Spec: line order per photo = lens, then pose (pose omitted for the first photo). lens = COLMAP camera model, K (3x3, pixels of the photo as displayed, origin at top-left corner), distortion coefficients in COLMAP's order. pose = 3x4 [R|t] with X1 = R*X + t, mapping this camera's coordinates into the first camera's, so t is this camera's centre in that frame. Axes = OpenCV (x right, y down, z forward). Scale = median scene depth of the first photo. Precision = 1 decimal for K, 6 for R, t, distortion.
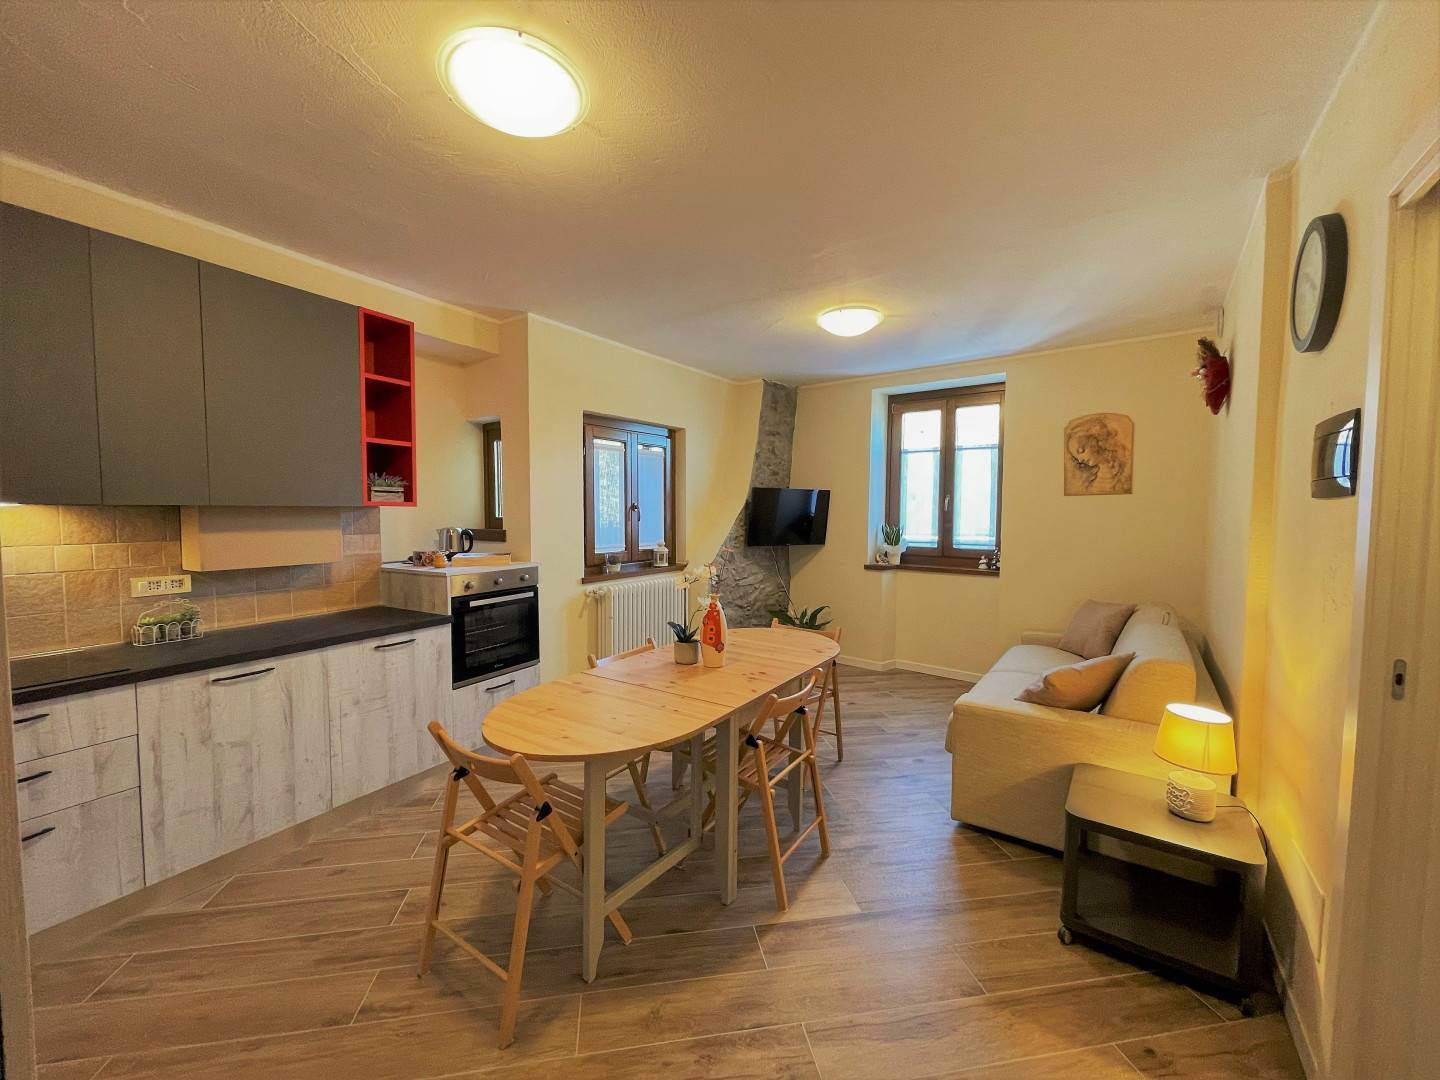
lens RADIAL K [[580.3, 0, 720.0], [0, 580.3, 540.0], [0, 0, 1]] dist [-0.001838, -0.000166]
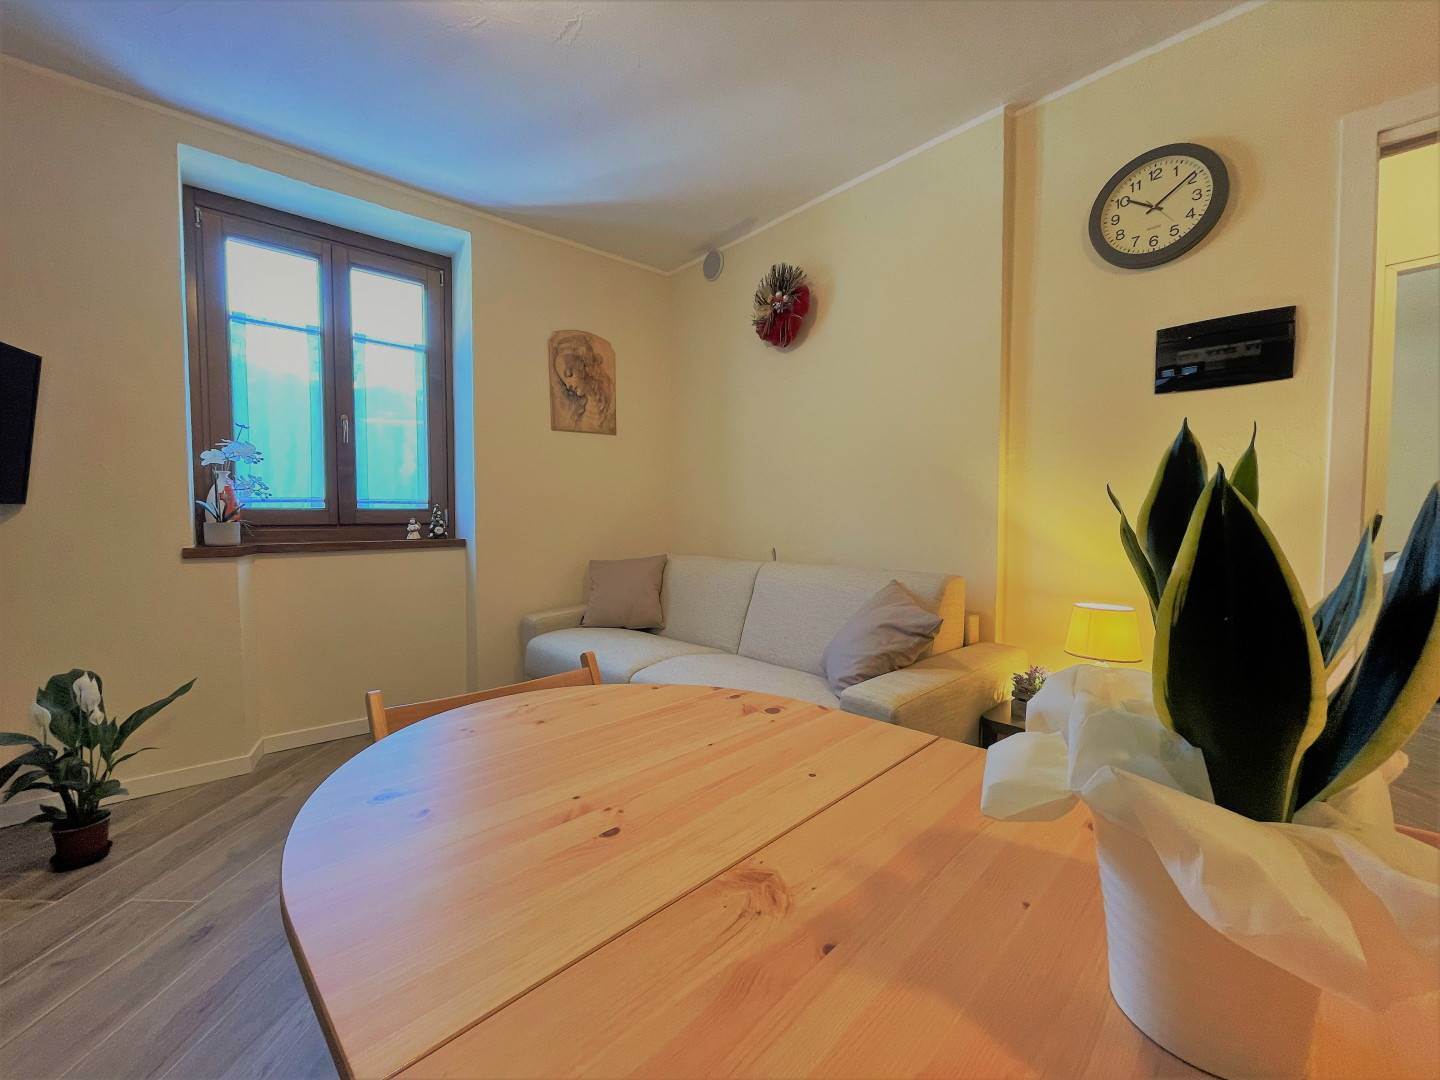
lens RADIAL K [[580.3, 0, 720.0], [0, 580.3, 540.0], [0, 0, 1]] dist [-0.001838, -0.000166]
pose [[0.190062, -0.051265, 0.980433, -0.124594], [0.054818, 0.997632, 0.041538, 0.050178], [-0.980241, 0.045851, 0.192422, 0.658072]]
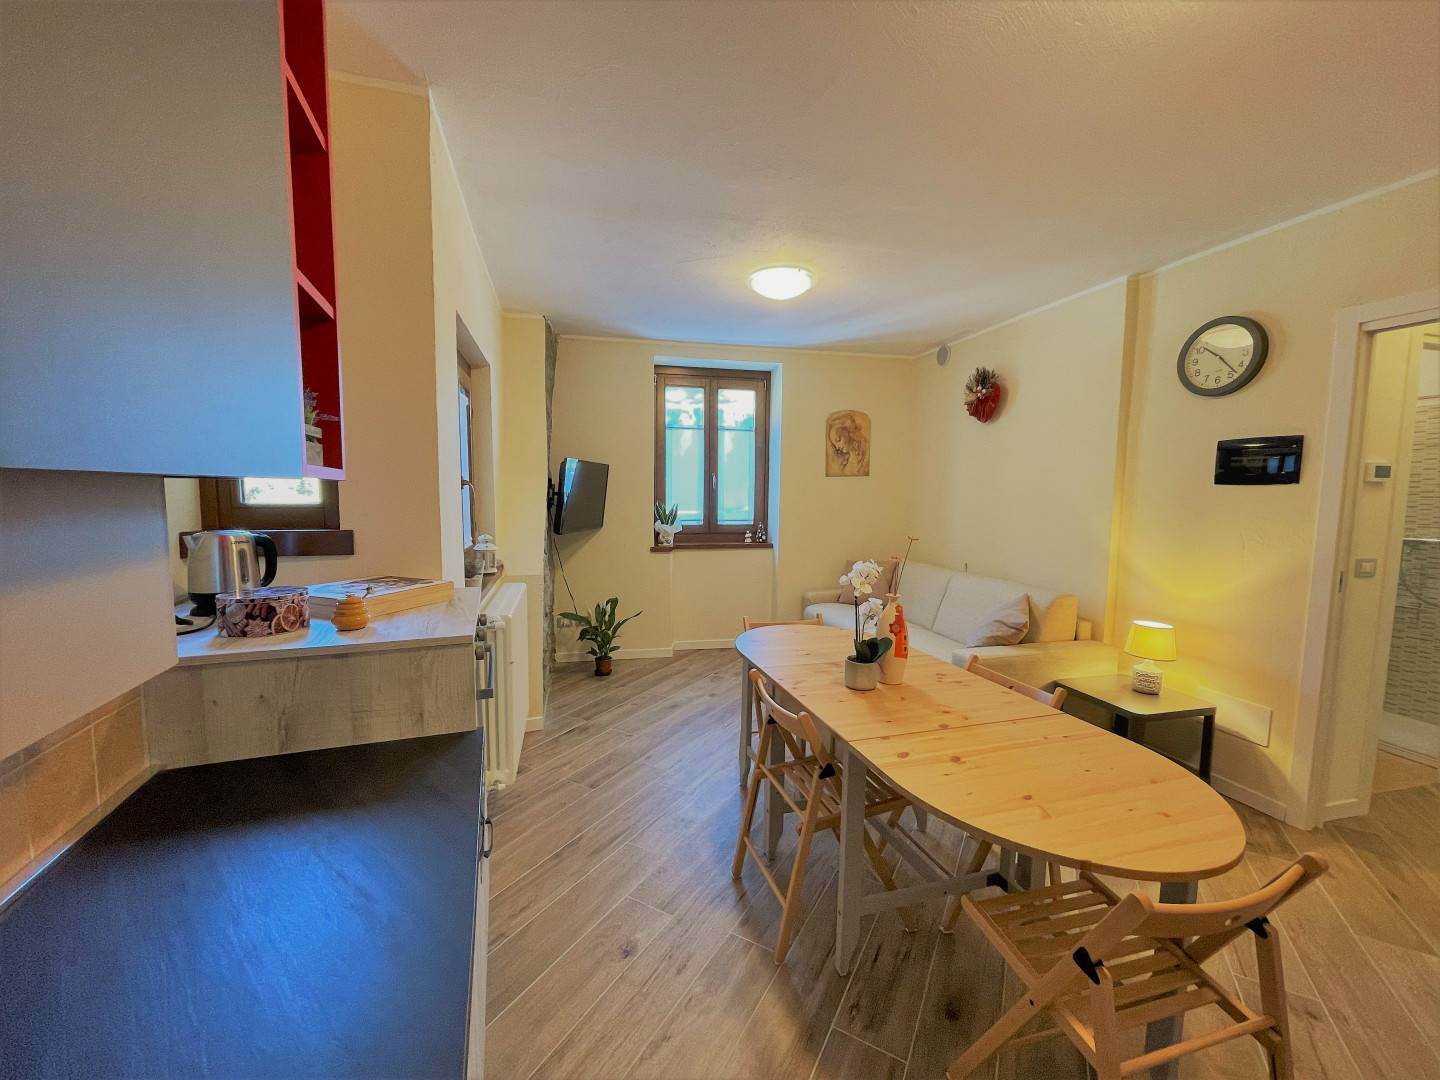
lens RADIAL K [[580.3, 0, 720.0], [0, 580.3, 540.0], [0, 0, 1]] dist [-0.001838, -0.000166]
pose [[0.636690, -0.067846, 0.768129, -0.490050], [0.035245, 0.997641, 0.058904, -0.024172], [-0.770314, -0.010431, 0.637580, 0.411659]]
